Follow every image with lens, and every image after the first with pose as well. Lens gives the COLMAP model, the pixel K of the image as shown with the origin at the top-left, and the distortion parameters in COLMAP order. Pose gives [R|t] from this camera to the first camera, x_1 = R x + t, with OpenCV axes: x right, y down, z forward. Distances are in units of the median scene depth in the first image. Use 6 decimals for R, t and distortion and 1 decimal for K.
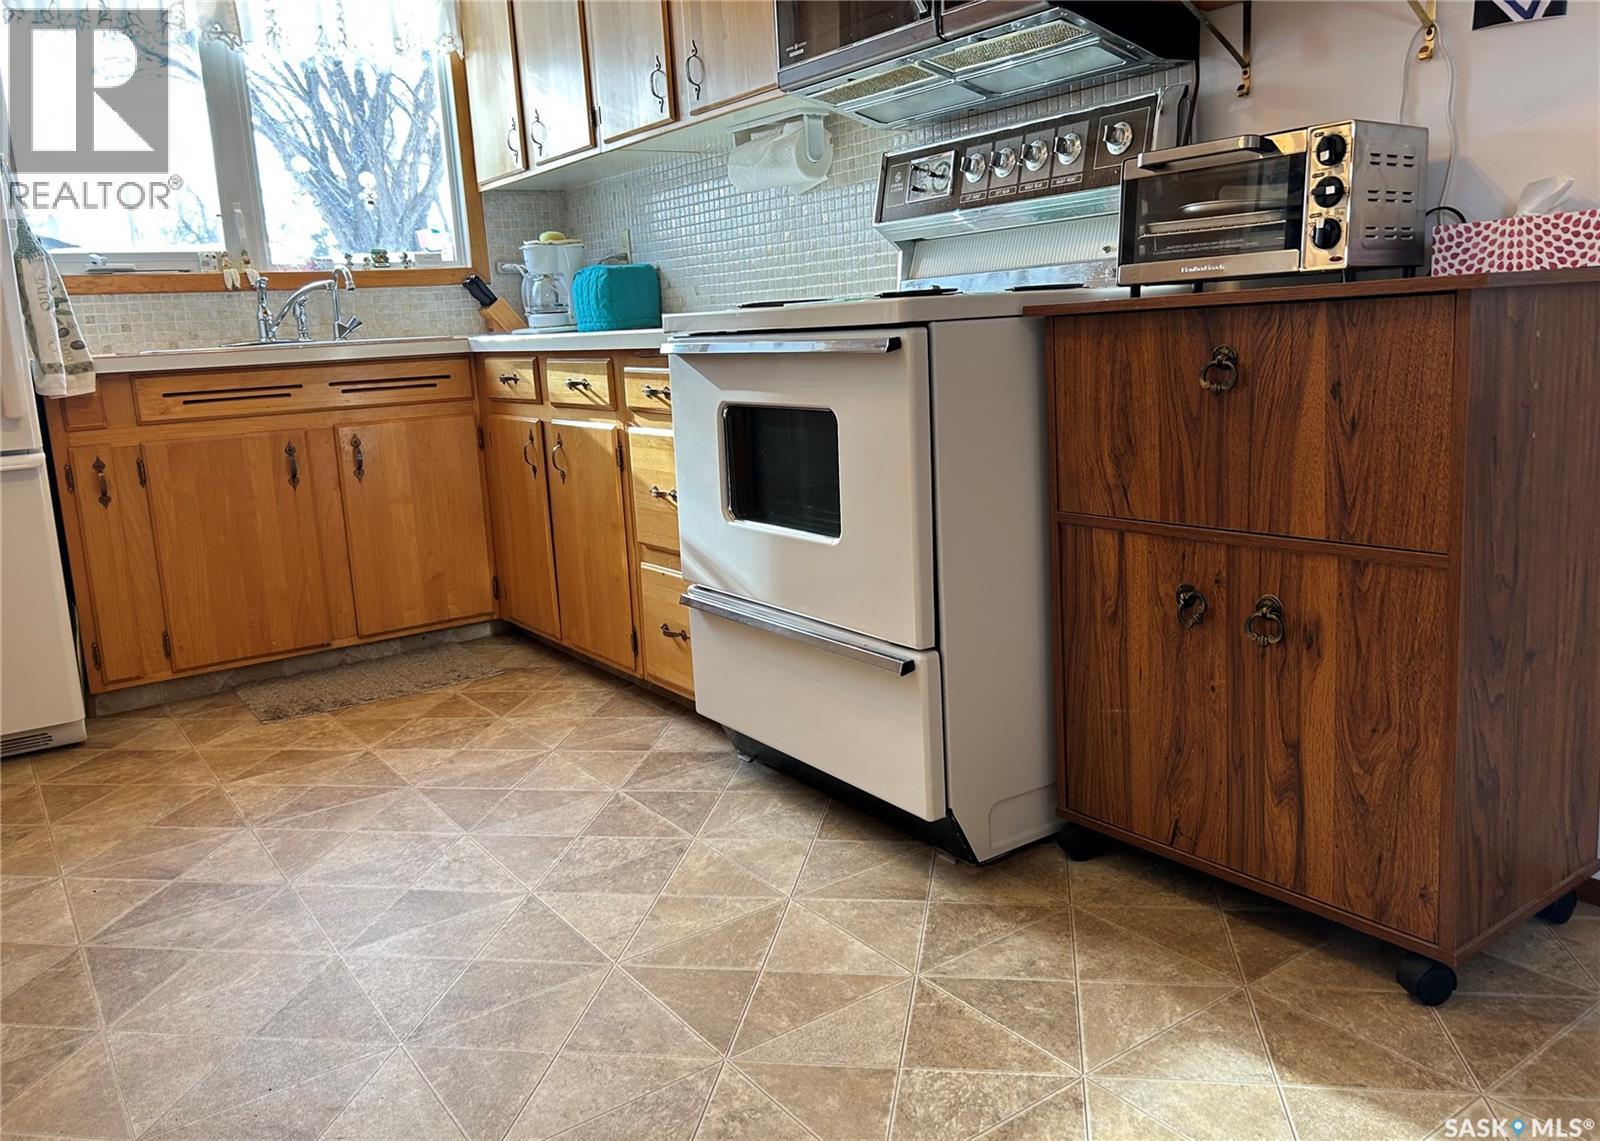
lens RADIAL K [[1240.1, 0, 807.5], [0, 1240.1, 540.2], [0, 0, 1]] dist [0.025444, -0.010847]
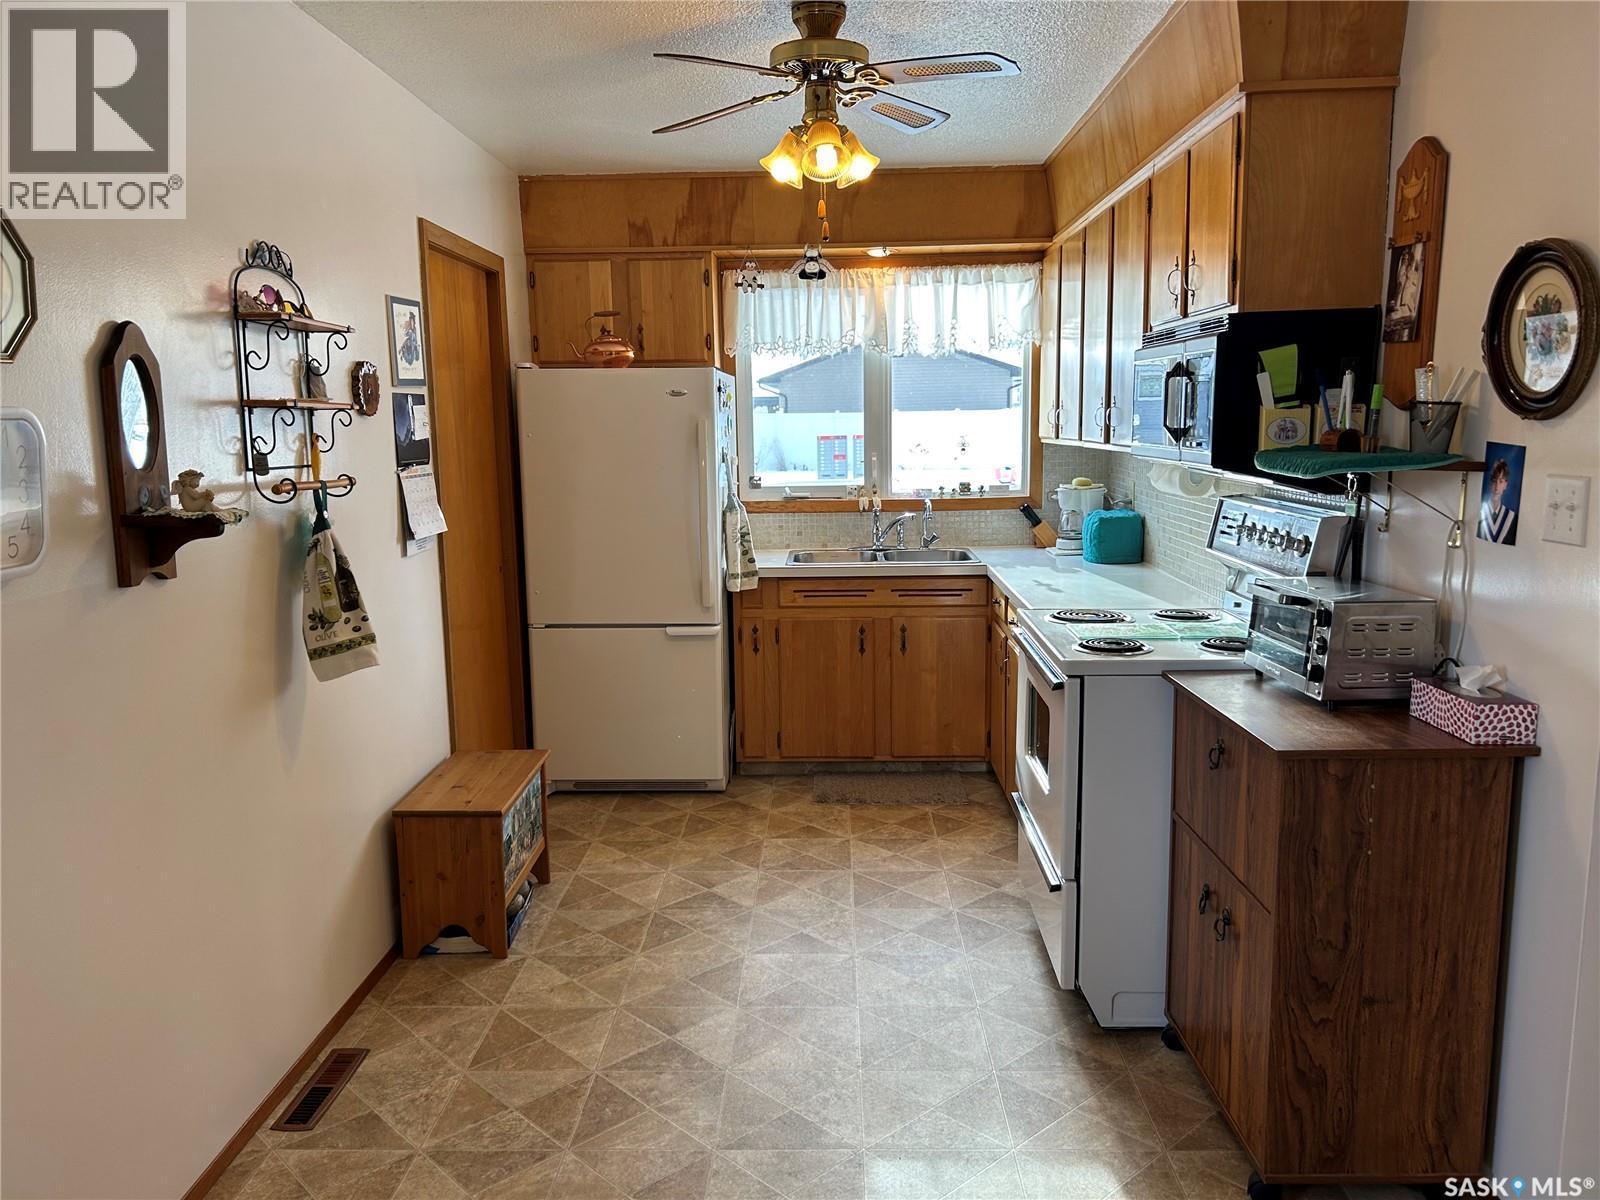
lens RADIAL K [[1202.9, 0, 796.6], [0, 1202.9, 600.9], [0, 0, 1]] dist [0.014967, -0.000608]
pose [[0.799073, 0.130658, -0.586865, 0.429050], [-0.129805, 0.990572, 0.043795, -0.179718], [0.587054, 0.041182, 0.808499, -0.281135]]
